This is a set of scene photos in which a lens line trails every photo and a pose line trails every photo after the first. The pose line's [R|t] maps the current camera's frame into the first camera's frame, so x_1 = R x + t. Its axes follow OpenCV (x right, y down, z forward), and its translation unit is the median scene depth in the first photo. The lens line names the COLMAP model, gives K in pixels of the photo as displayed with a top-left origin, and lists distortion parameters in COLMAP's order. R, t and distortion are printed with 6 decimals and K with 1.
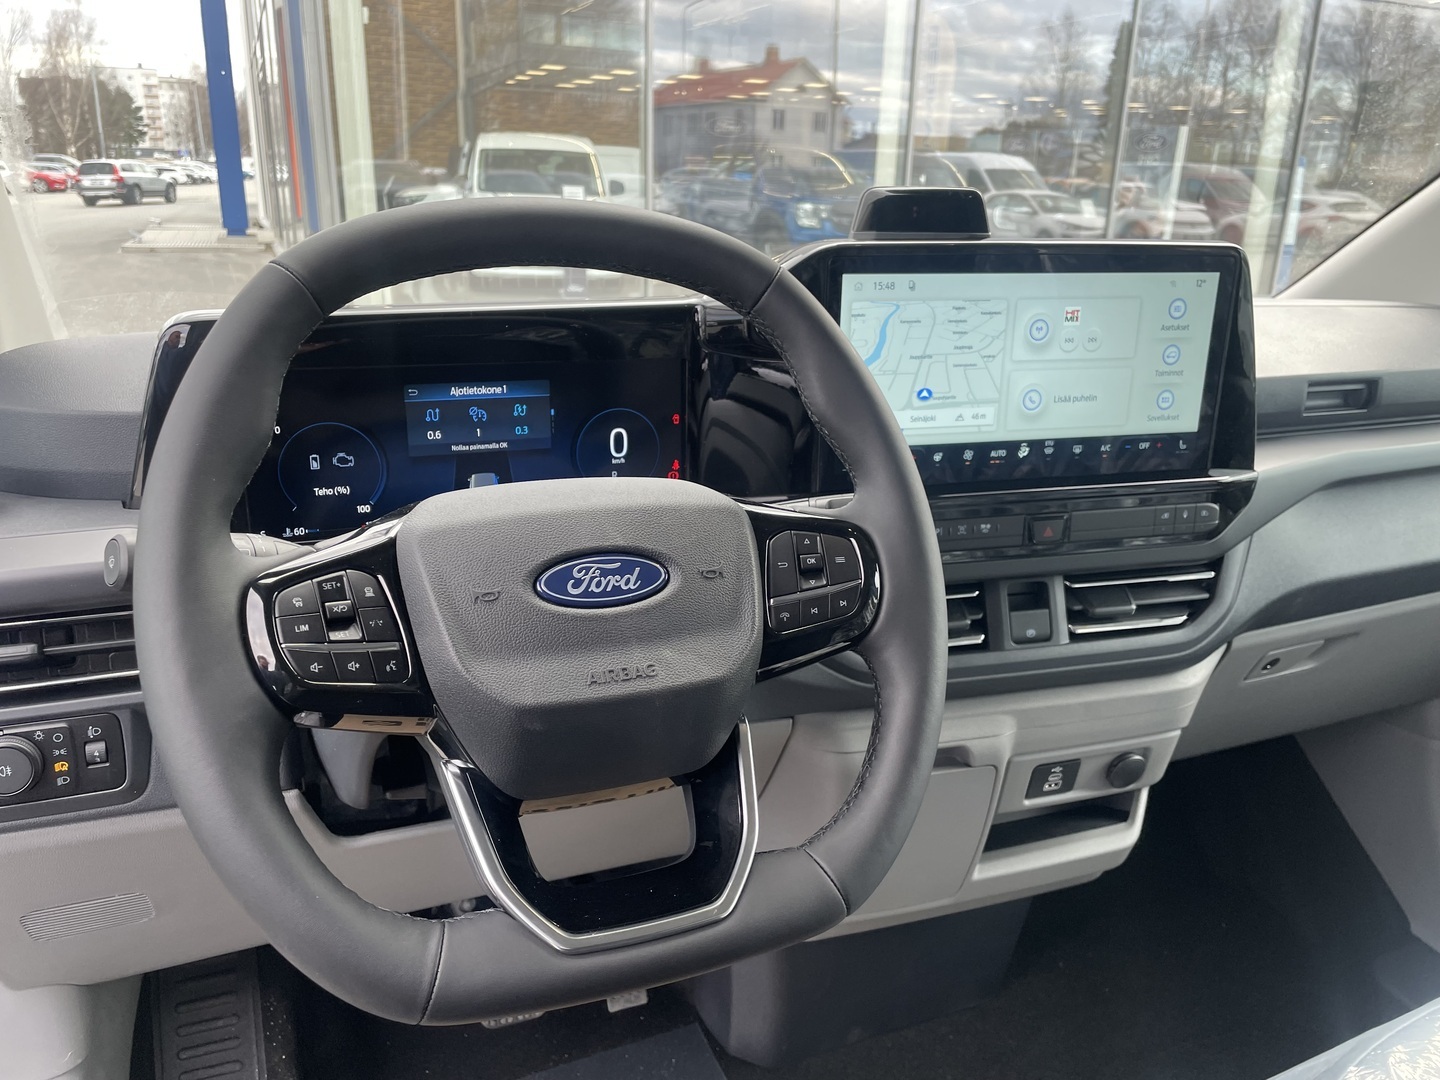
lens RADIAL K [[1009.4, 0, 746.6], [0, 1009.4, 541.1], [0, 0, 1]] dist [0.055970, -0.055348]
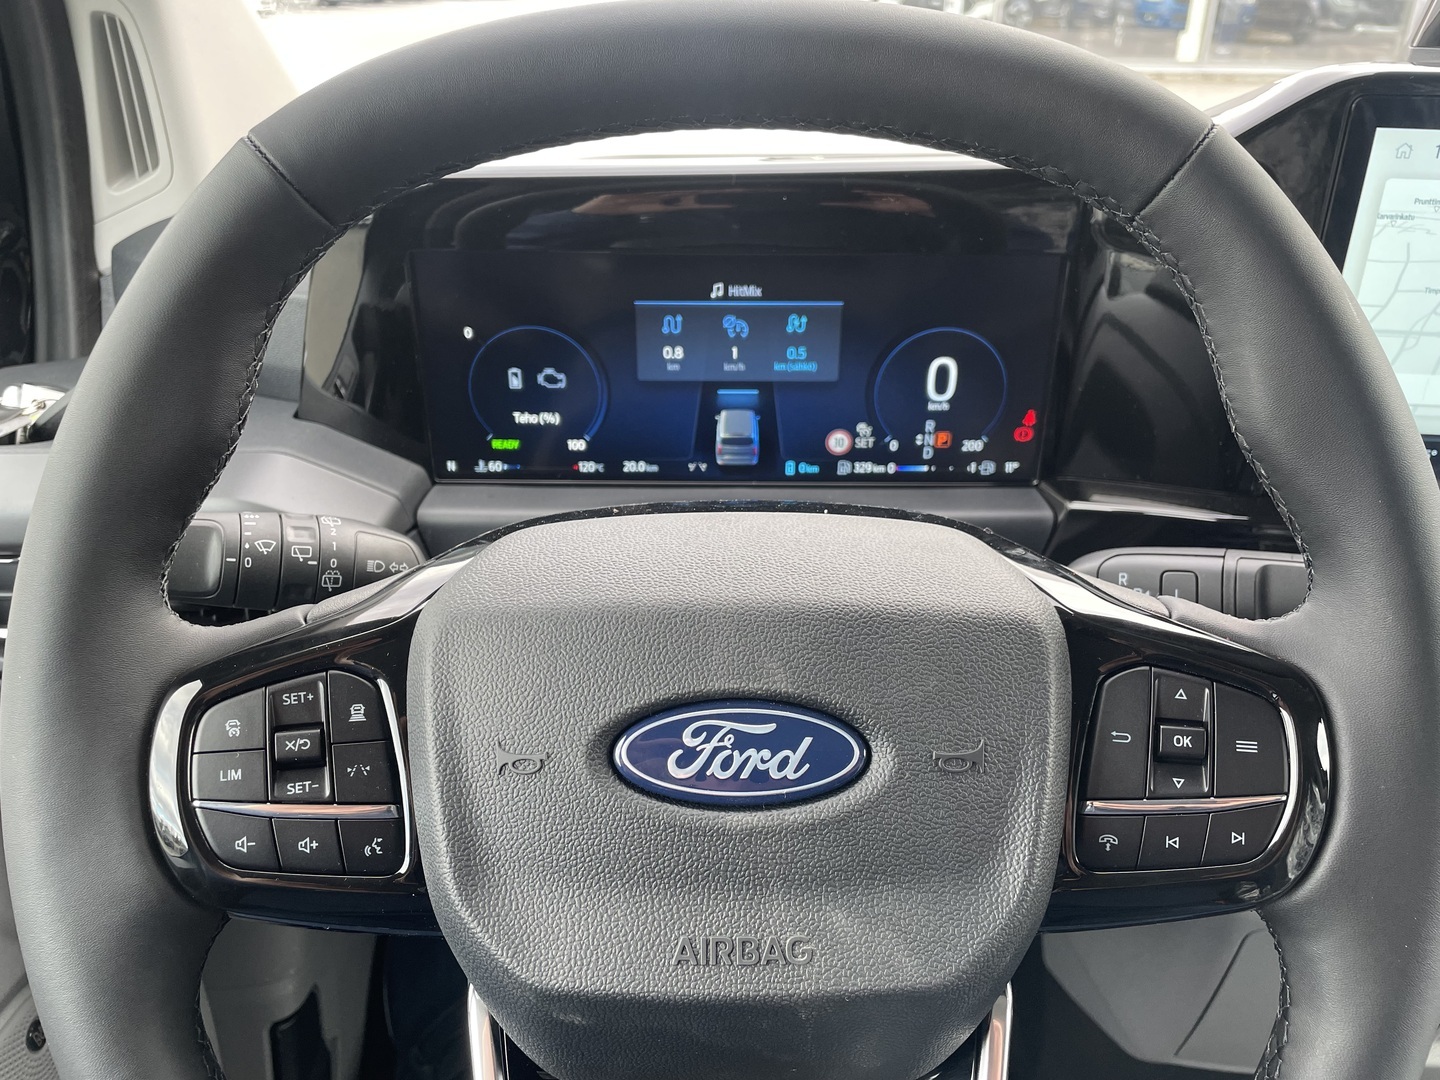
lens RADIAL K [[1009.4, 0, 746.6], [0, 1009.4, 541.1], [0, 0, 1]] dist [0.055970, -0.055348]
pose [[0.915397, 0.154146, -0.371871, 0.043310], [-0.085471, 0.977143, 0.194644, -0.174606], [0.393374, -0.146392, 0.907649, 0.527591]]
